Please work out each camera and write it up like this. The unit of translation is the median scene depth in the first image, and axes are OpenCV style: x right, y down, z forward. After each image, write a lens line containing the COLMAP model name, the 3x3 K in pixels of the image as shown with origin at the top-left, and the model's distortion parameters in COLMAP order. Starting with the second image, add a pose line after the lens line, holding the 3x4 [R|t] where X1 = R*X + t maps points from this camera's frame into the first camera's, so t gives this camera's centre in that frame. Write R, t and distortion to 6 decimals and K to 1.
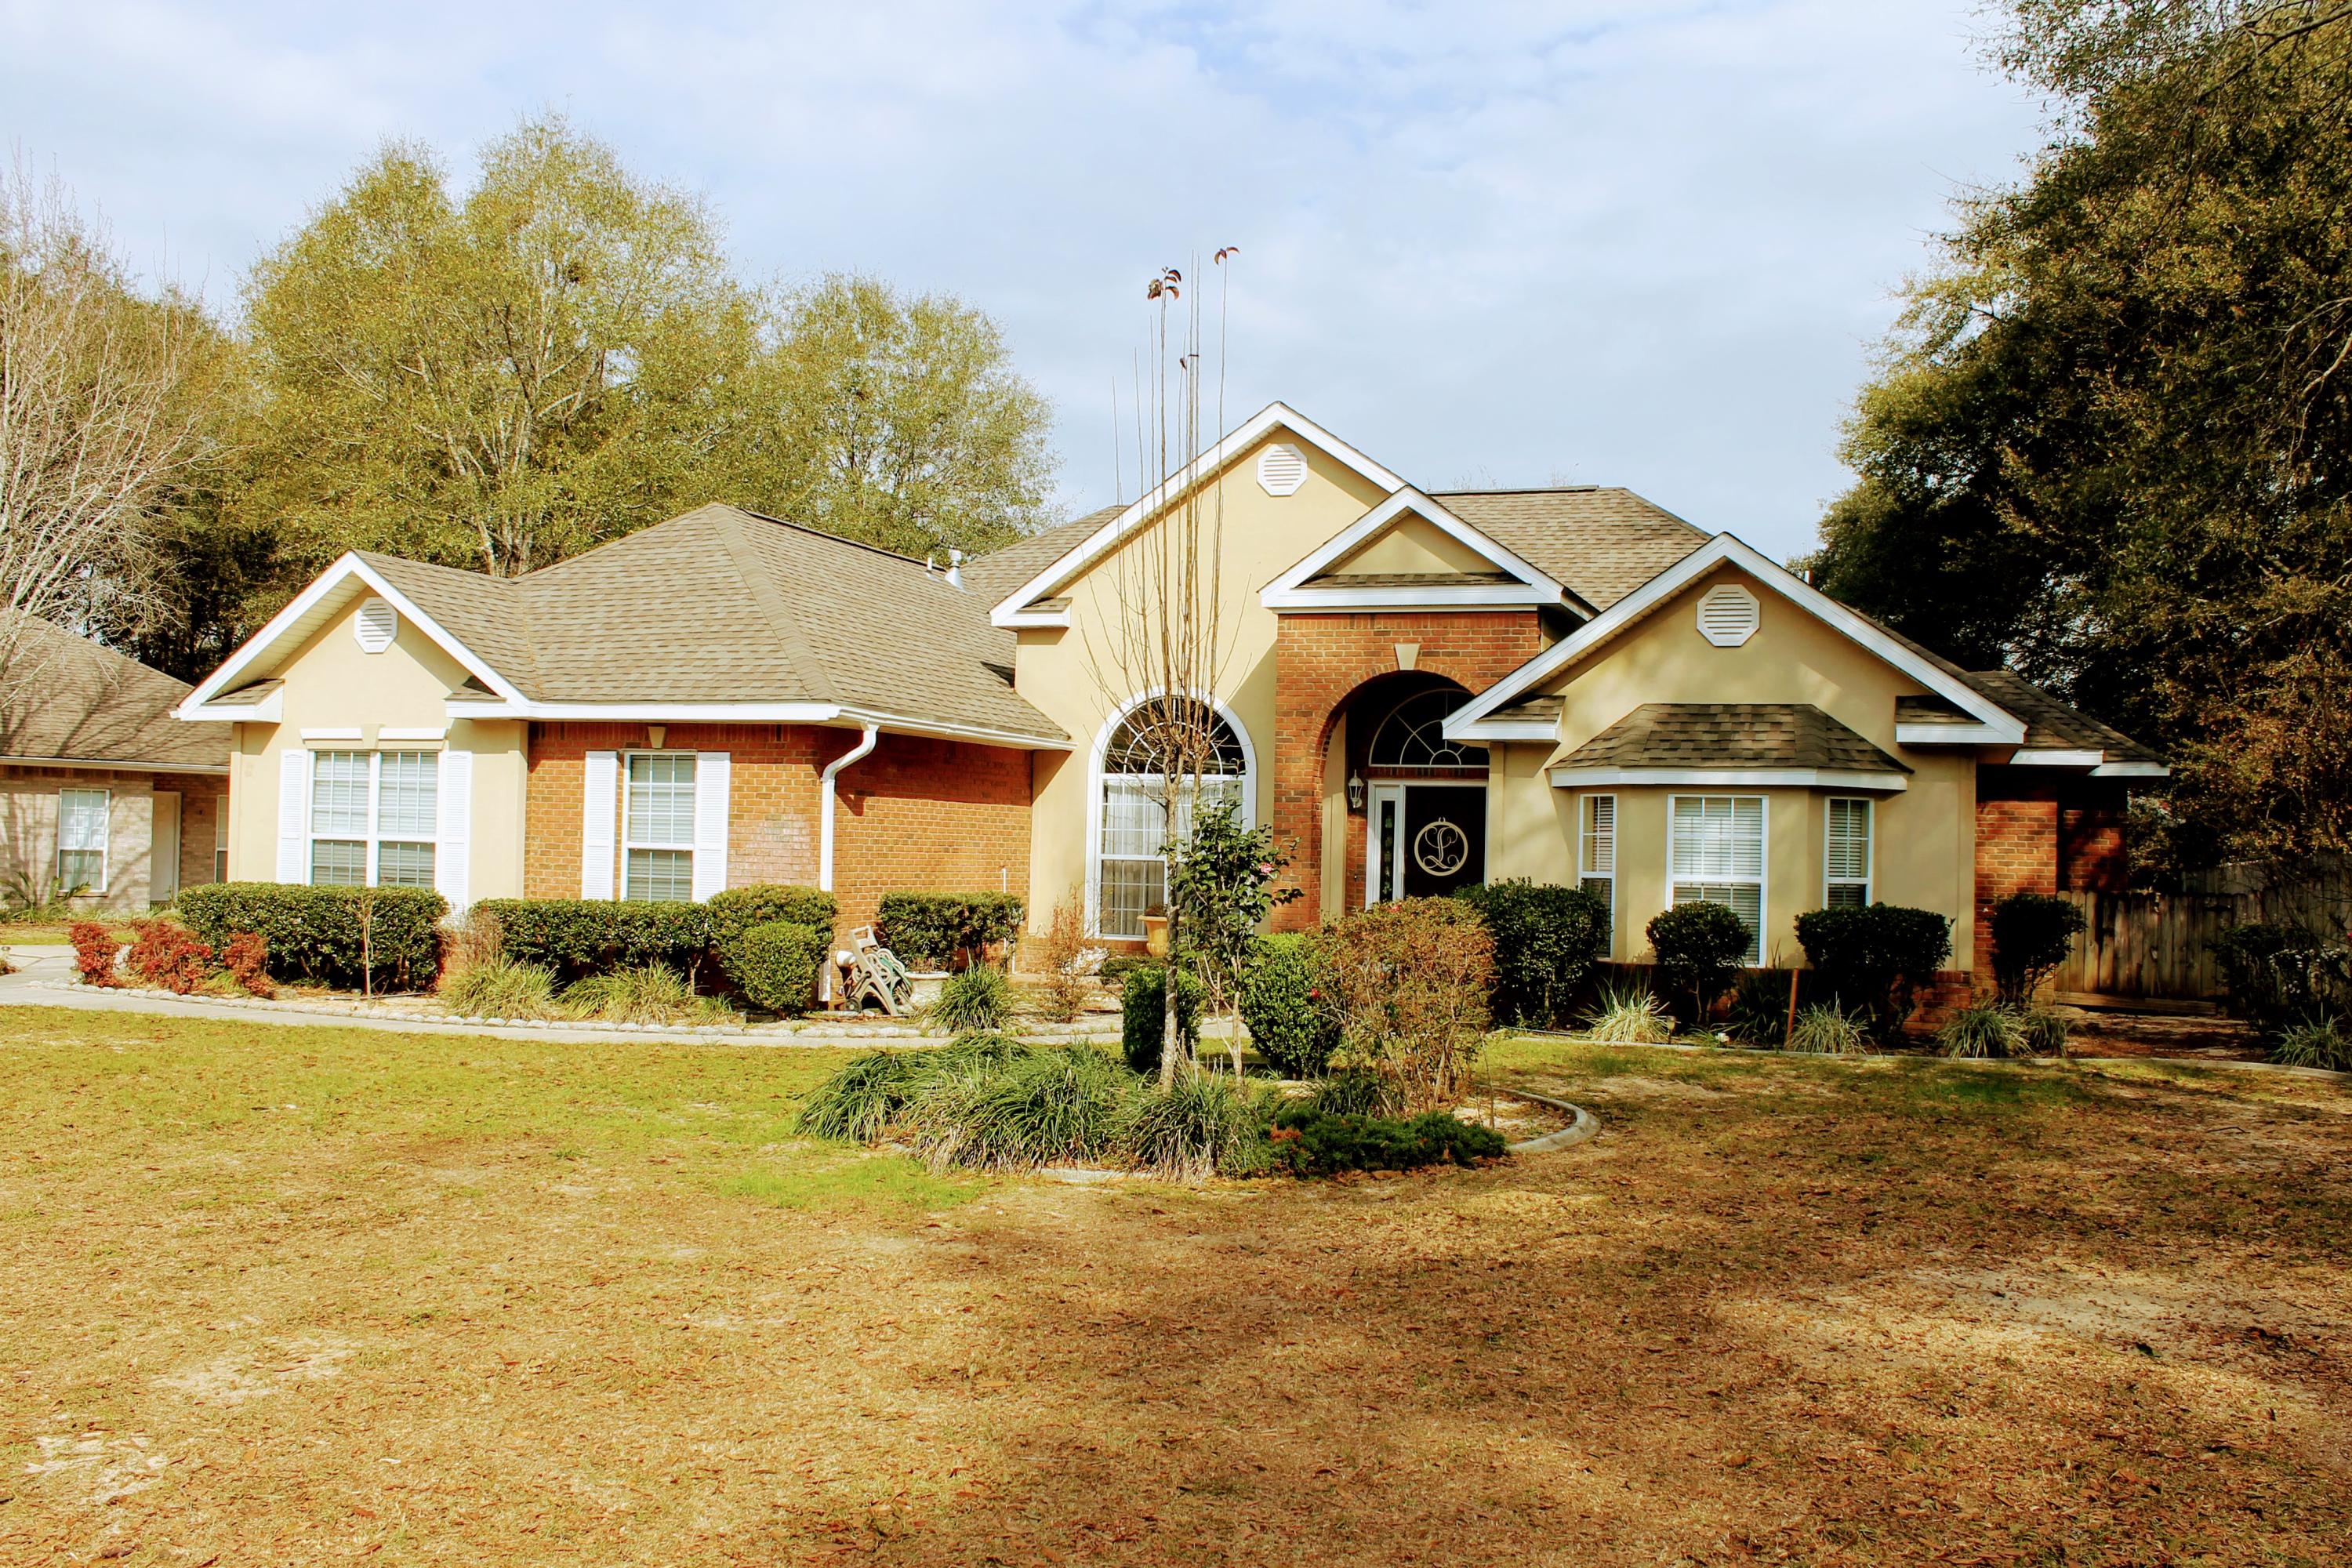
lens RADIAL K [[1990.3, 0, 1168.4], [0, 1990.3, 795.9], [0, 0, 1]] dist [-0.141337, 0.120098]
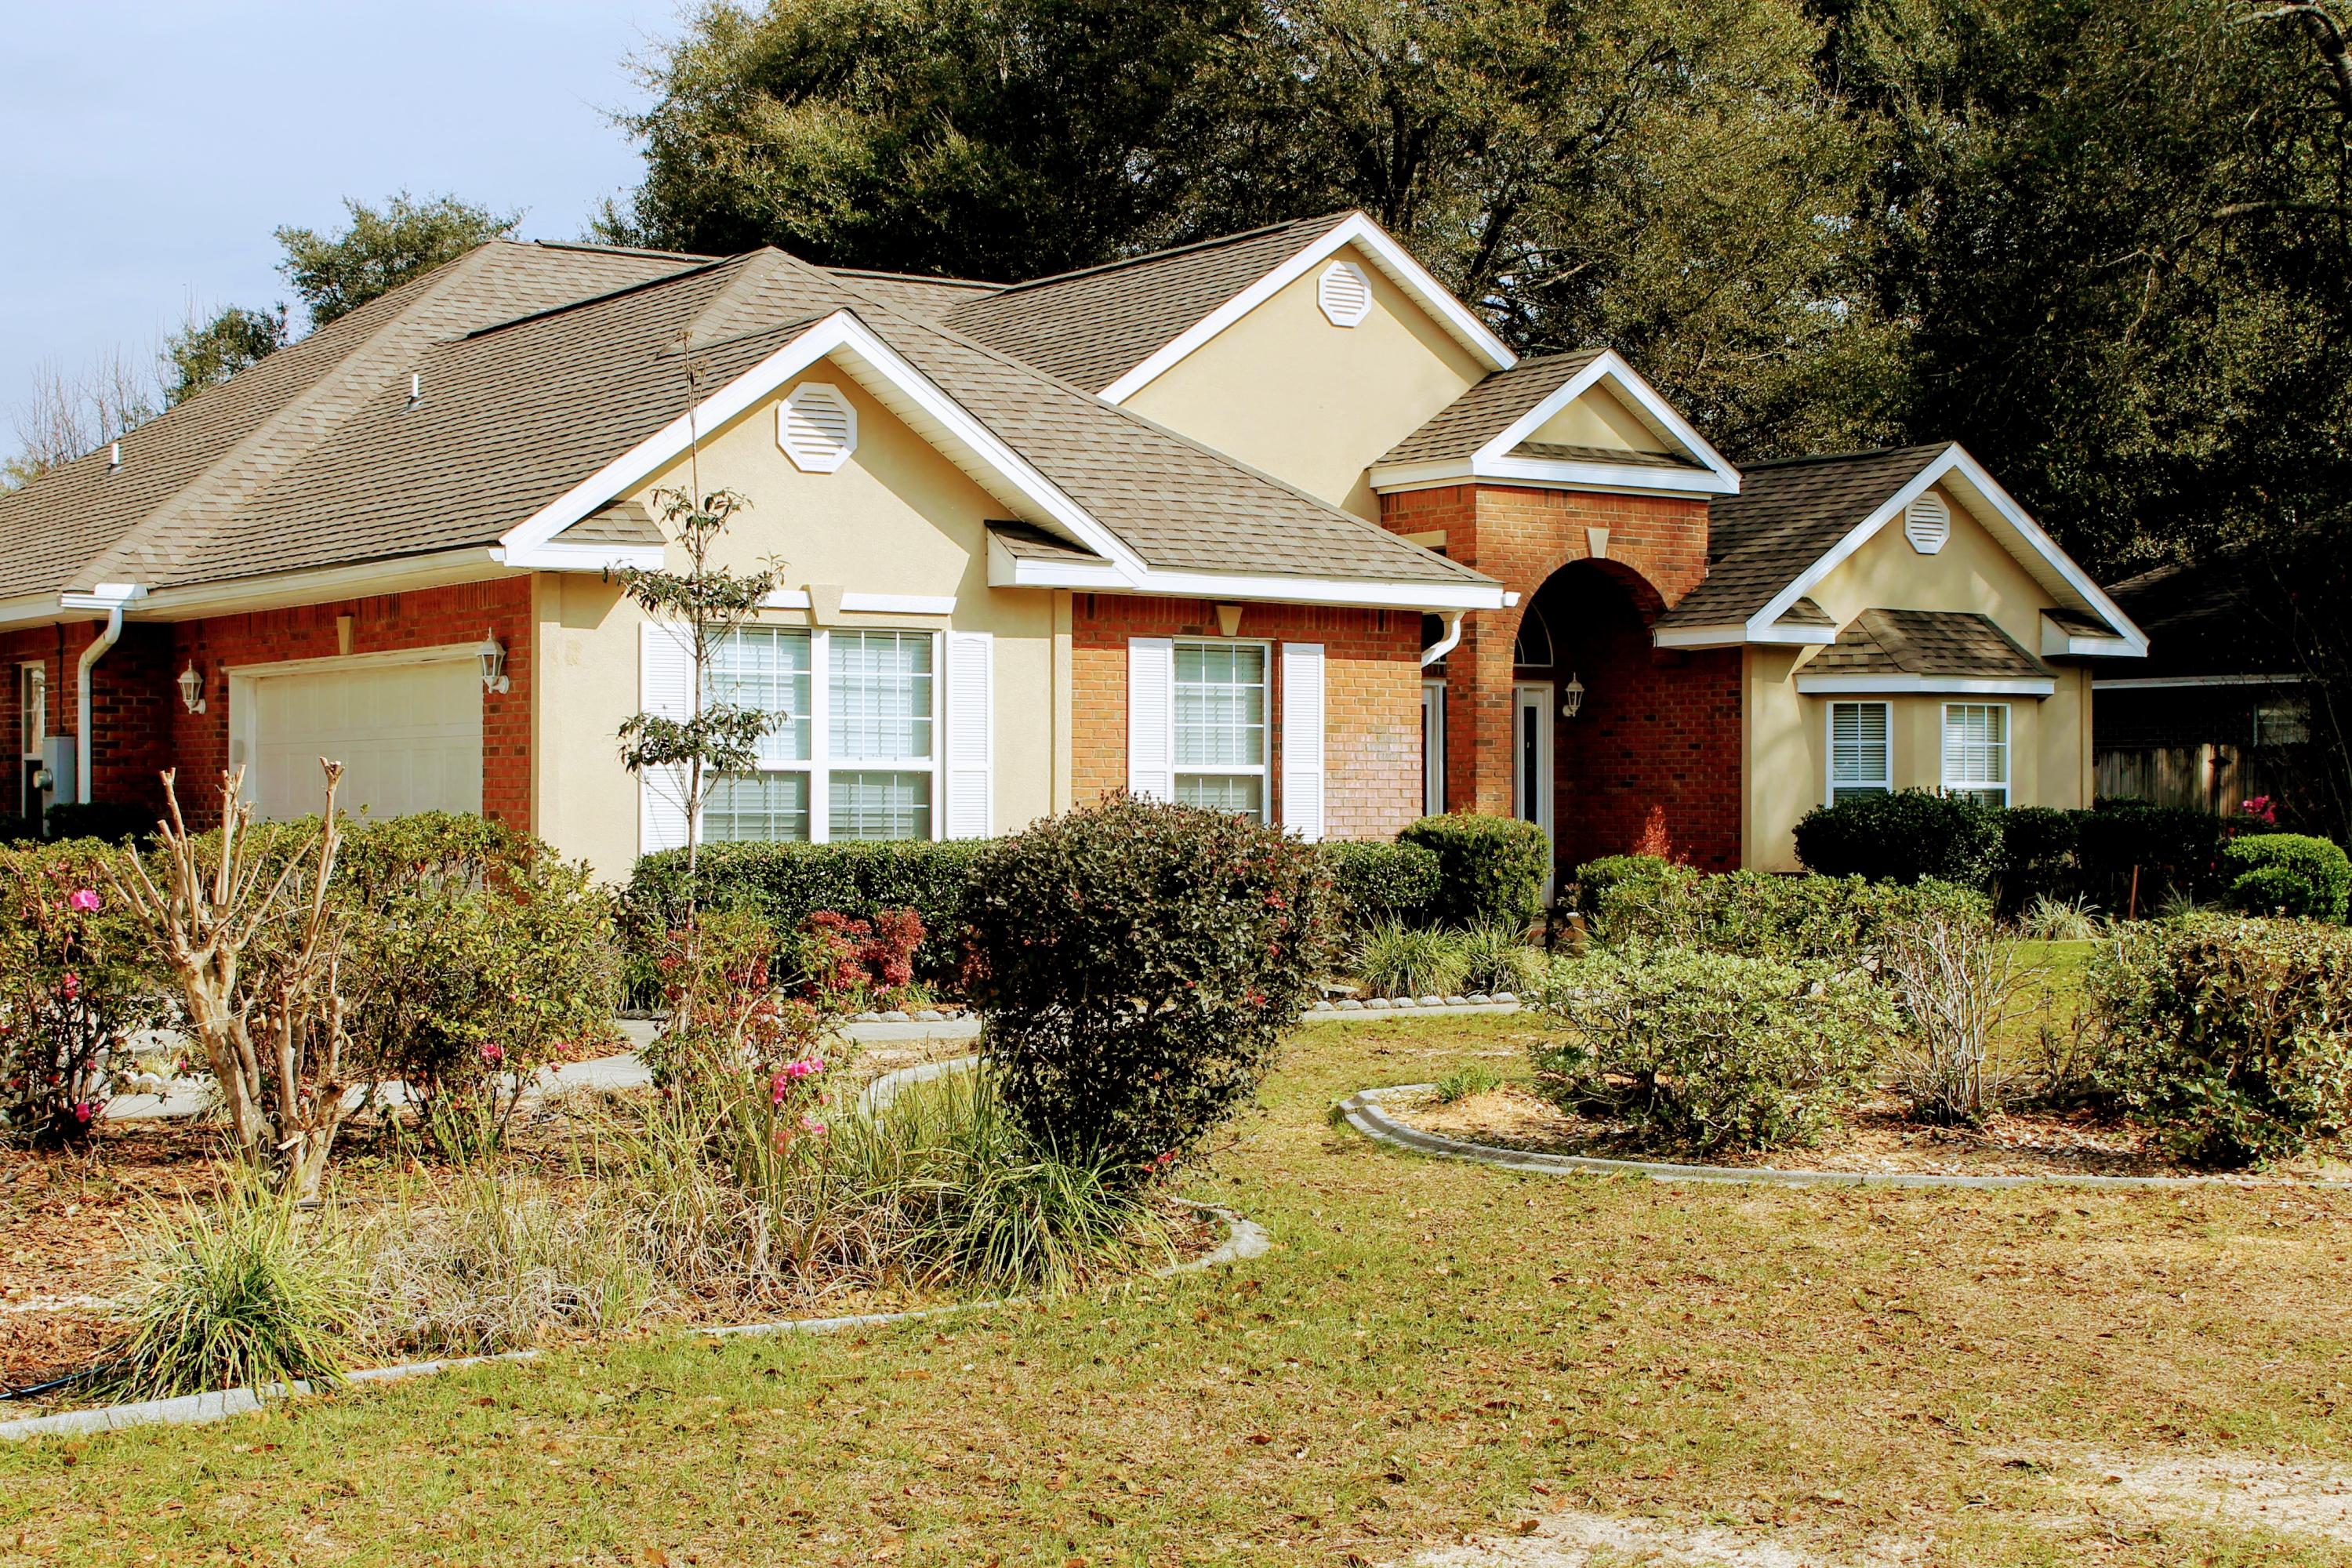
lens RADIAL K [[3563.6, 0, 1177.8], [0, 3563.6, 767.7], [0, 0, 1]] dist [0.014805, 0.000000]
pose [[0.571565, -0.014653, 0.820426, -1.333947], [-0.007887, 0.999696, 0.023349, -0.005958], [-0.820519, -0.019816, 0.571276, 0.254810]]
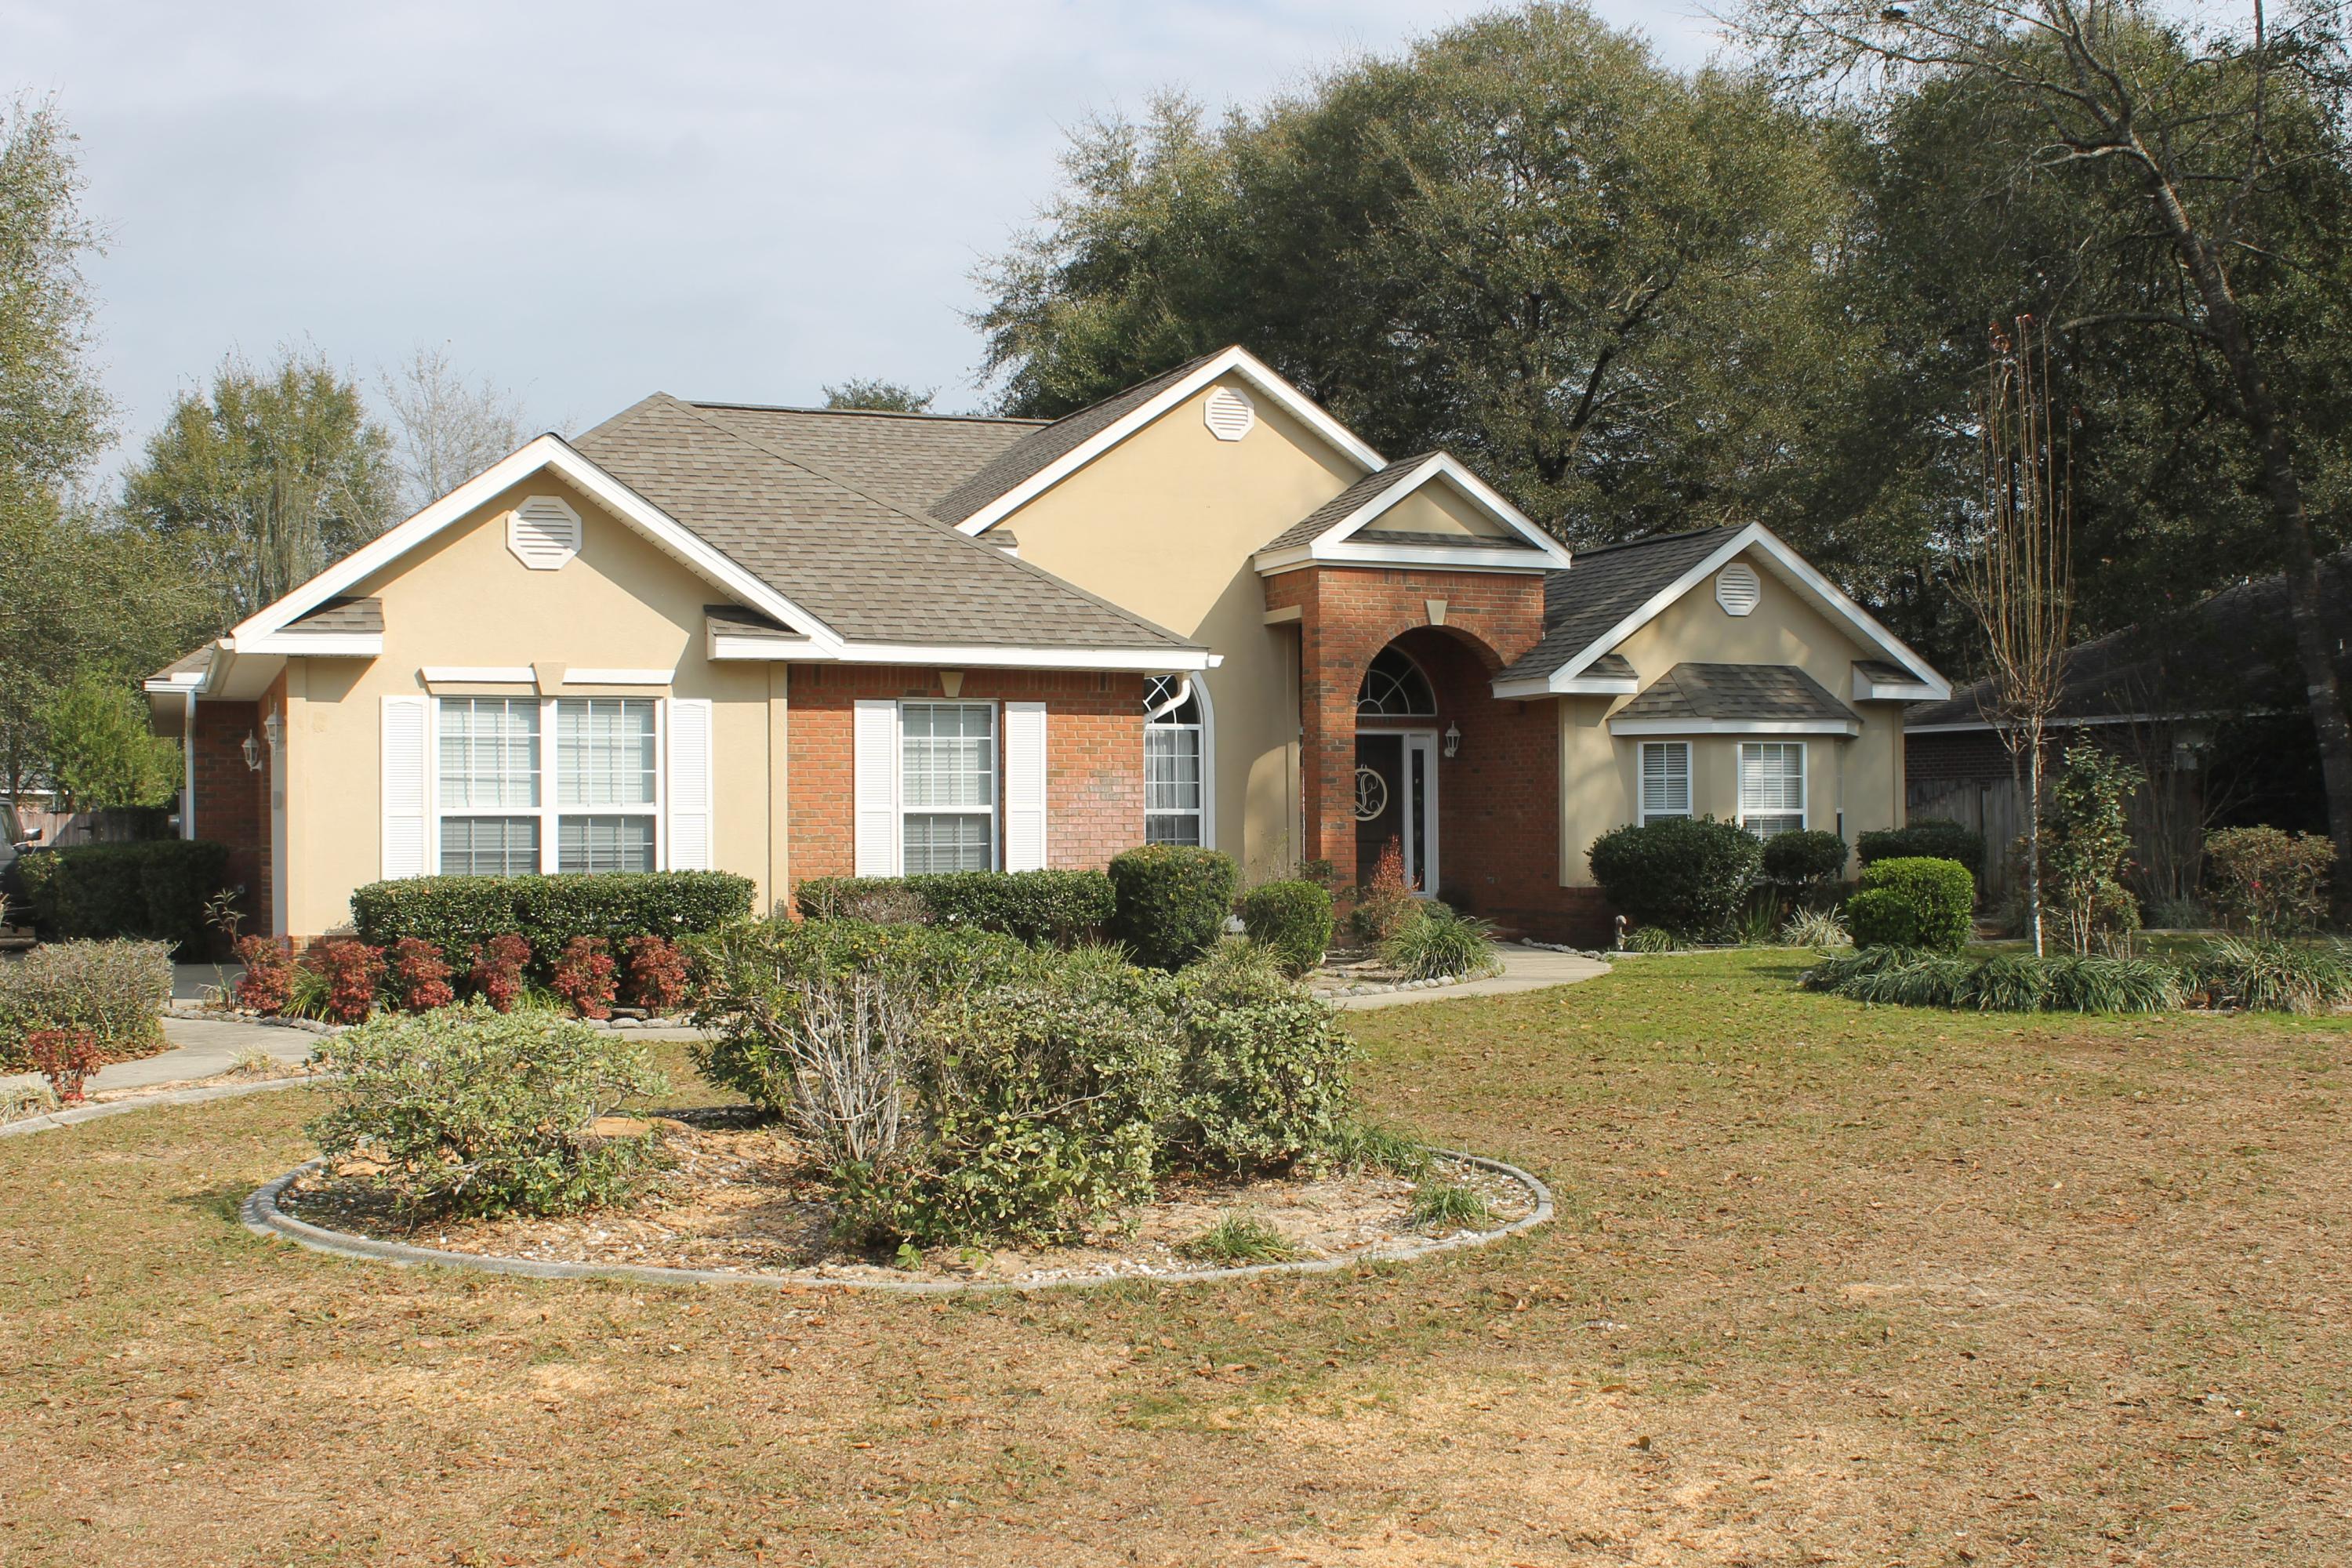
lens RADIAL K [[2534.3, 0, 1165.5], [0, 2534.3, 796.7], [0, 0, 1]] dist [-0.073666, 0.000000]
pose [[0.732443, -0.023261, 0.680431, -0.936720], [0.007250, 0.999626, 0.026369, -0.009029], [-0.680790, -0.014380, 0.732338, 0.114156]]
